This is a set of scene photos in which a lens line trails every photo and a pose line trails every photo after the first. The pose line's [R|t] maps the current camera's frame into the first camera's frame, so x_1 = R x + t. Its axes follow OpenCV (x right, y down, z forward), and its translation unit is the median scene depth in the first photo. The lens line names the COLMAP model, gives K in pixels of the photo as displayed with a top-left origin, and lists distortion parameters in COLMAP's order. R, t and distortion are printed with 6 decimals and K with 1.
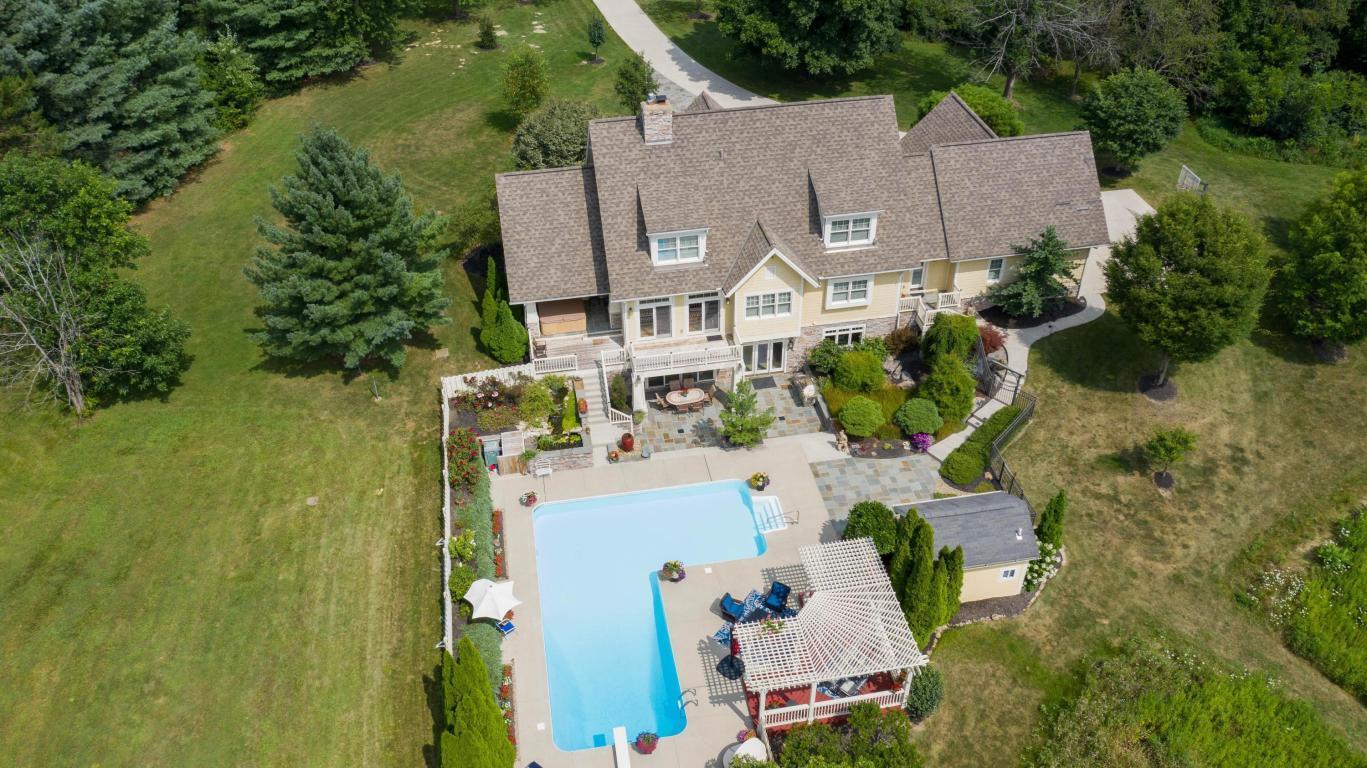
lens RADIAL K [[1069.4, 0, 683.5], [0, 1069.4, 384.0], [0, 0, 1]] dist [-0.024327, -0.001636]
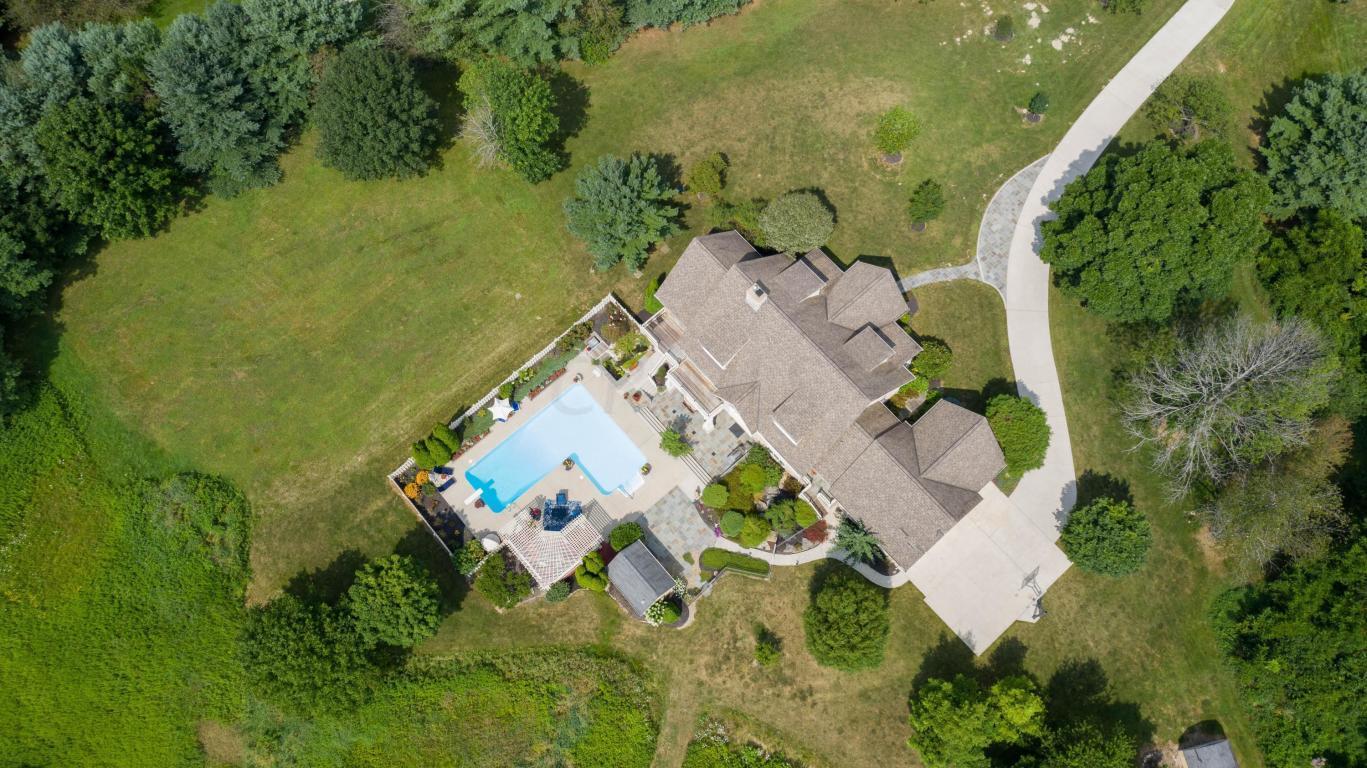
lens RADIAL K [[1069.4, 0, 683.5], [0, 1069.4, 384.0], [0, 0, 1]] dist [-0.024327, -0.001636]
pose [[0.516495, 0.806487, -0.287769, 0.491962], [-0.515022, 0.561066, 0.648041, -1.169086], [0.684094, -0.186503, 0.705147, -0.237530]]
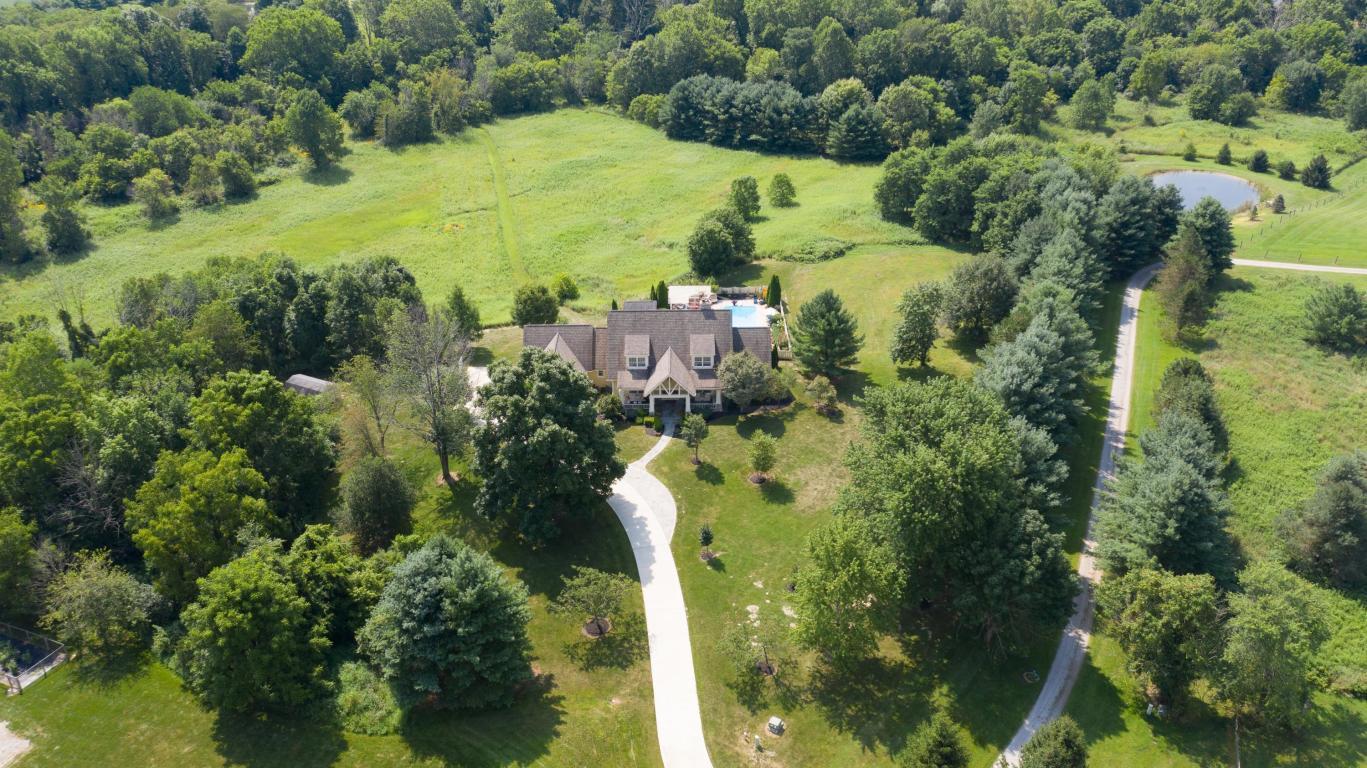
lens RADIAL K [[1069.4, 0, 683.5], [0, 1069.4, 384.0], [0, 0, 1]] dist [-0.024327, -0.001636]
pose [[-0.984392, -0.061660, 0.164833, -0.409224], [0.127289, 0.397321, 0.908809, -2.526474], [-0.121529, 0.915606, -0.383271, 2.168149]]
